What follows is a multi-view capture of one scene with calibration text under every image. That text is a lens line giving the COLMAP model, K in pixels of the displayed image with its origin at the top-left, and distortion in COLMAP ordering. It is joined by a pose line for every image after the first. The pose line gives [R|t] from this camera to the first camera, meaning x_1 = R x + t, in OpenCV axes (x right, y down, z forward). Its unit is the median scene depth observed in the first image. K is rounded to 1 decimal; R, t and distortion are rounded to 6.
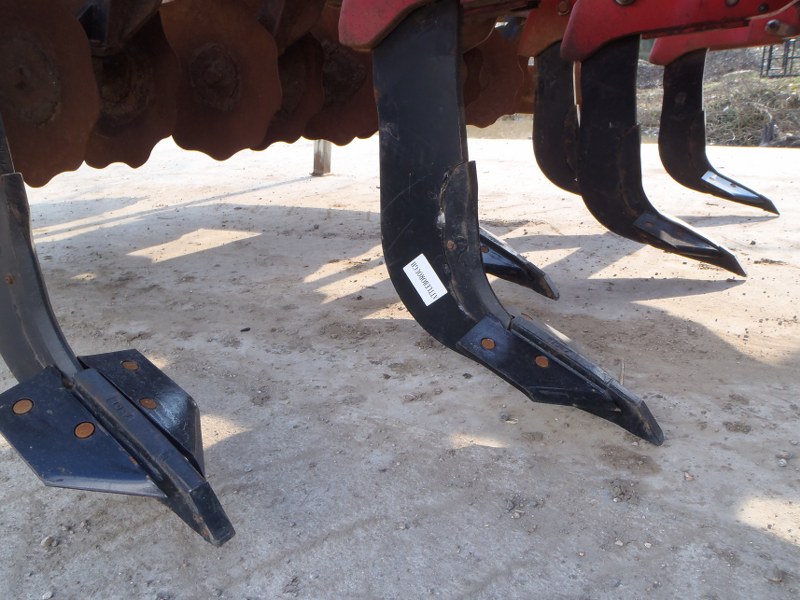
lens RADIAL K [[655.6, 0, 396.7], [0, 655.6, 301.5], [0, 0, 1]] dist [-0.048133, 0.032989]
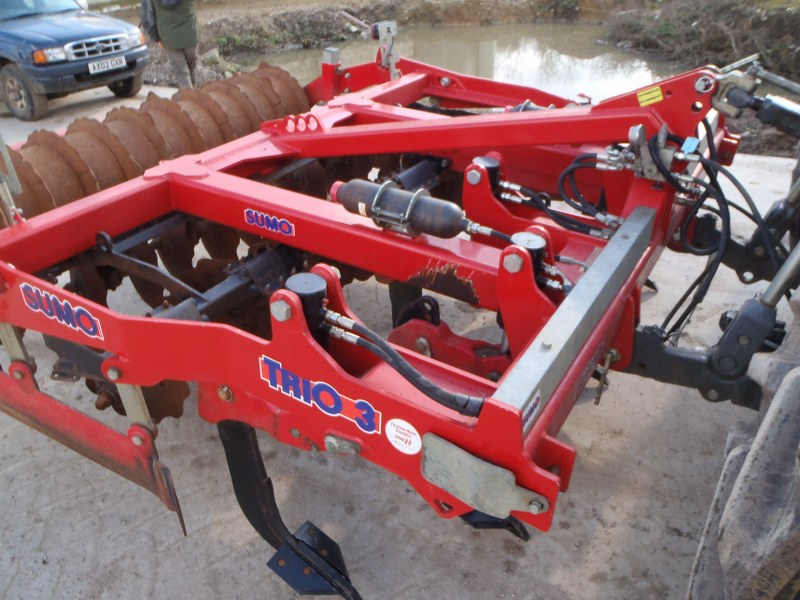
lens RADIAL K [[655.6, 0, 397.7], [0, 655.6, 297.9], [0, 0, 1]] dist [-0.048133, 0.032989]
pose [[0.998725, -0.046184, 0.020386, -0.077980], [0.041664, 0.982087, 0.183763, -1.097956], [-0.028507, -0.182680, 0.982759, -1.155279]]
